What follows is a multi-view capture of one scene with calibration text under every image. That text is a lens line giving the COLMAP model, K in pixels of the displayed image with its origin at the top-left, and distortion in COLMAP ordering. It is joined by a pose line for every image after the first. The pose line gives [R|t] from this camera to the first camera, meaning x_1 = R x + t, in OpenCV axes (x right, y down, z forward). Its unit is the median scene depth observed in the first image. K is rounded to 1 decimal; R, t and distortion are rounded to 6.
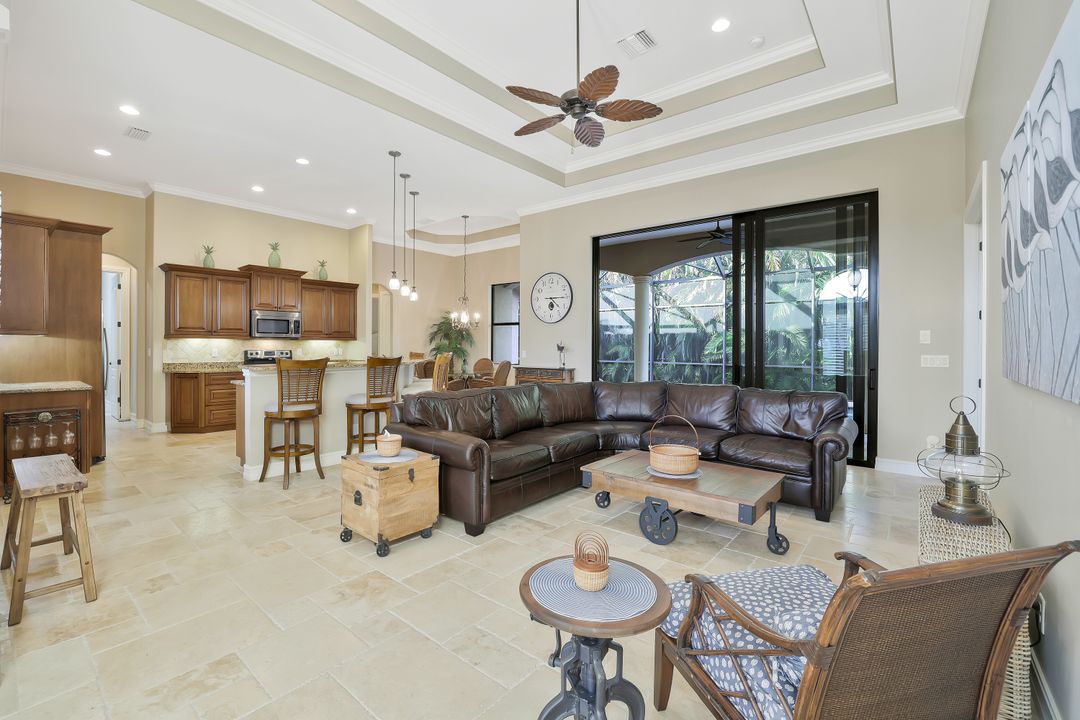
lens RADIAL K [[472.0, 0, 525.4], [0, 472.0, 347.7], [0, 0, 1]] dist [-0.048188, 0.017466]
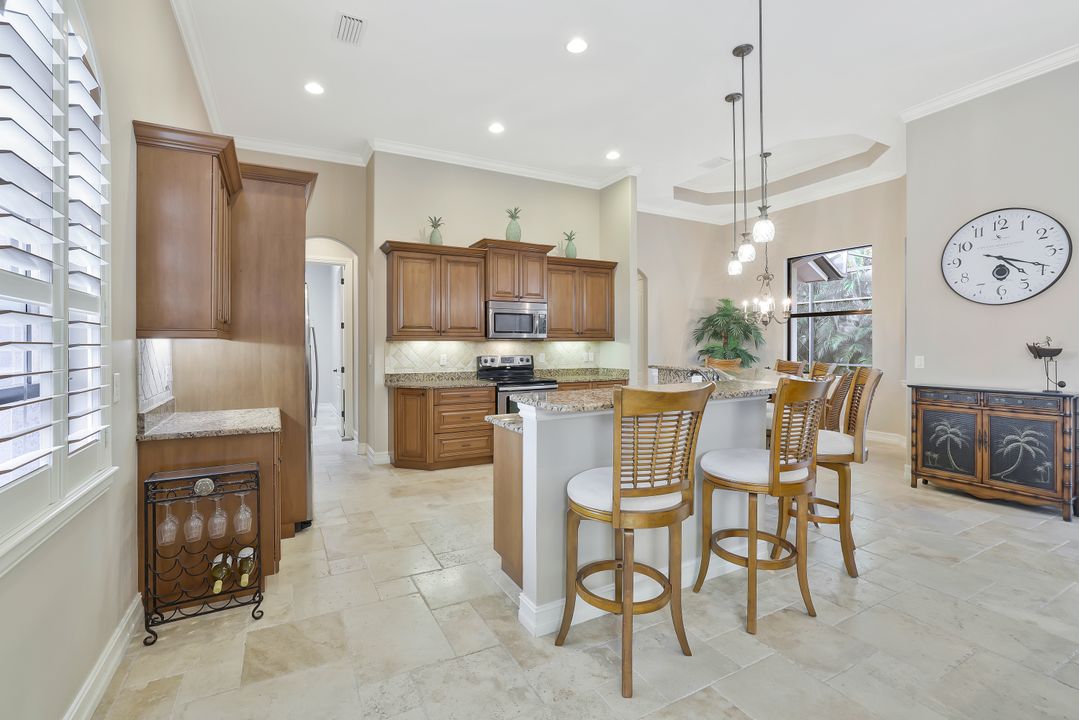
lens RADIAL K [[481.8, 0, 525.4], [0, 481.8, 347.9], [0, 0, 1]] dist [-0.043847, 0.020174]
pose [[0.926020, -0.006128, -0.377424, -0.268188], [0.006156, 0.999980, -0.001132, -0.007200], [0.377424, -0.001275, 0.926040, 0.348176]]
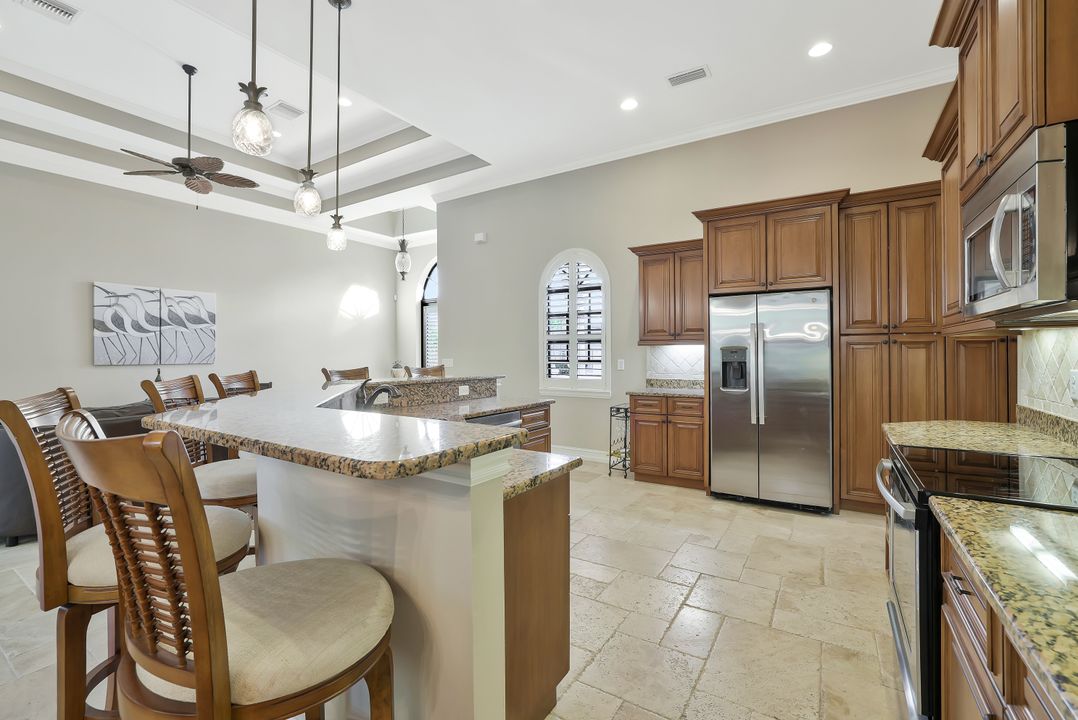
lens RADIAL K [[474.2, 0, 533.3], [0, 474.2, 356.3], [0, 0, 1]] dist [-0.043973, 0.017956]
pose [[-0.990608, -0.002520, -0.136712, -0.355044], [-0.003976, 0.999938, 0.010376, -0.007773], [0.136678, 0.010822, -0.990556, 1.299917]]
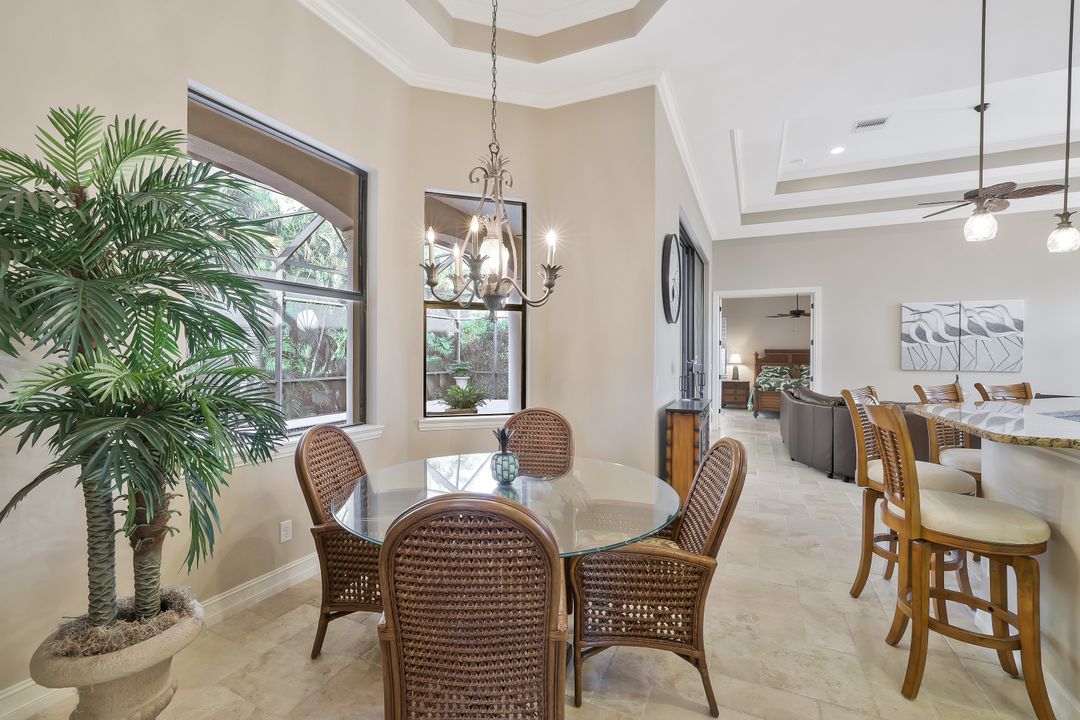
lens RADIAL K [[475.5, 0, 507.5], [0, 475.5, 353.6], [0, 0, 1]] dist [-0.043270, 0.017787]
pose [[-0.228470, -0.009559, 0.973504, -0.513847], [-0.003704, 0.999953, 0.008949, -0.022683], [-0.973544, -0.001562, -0.228494, 1.485132]]
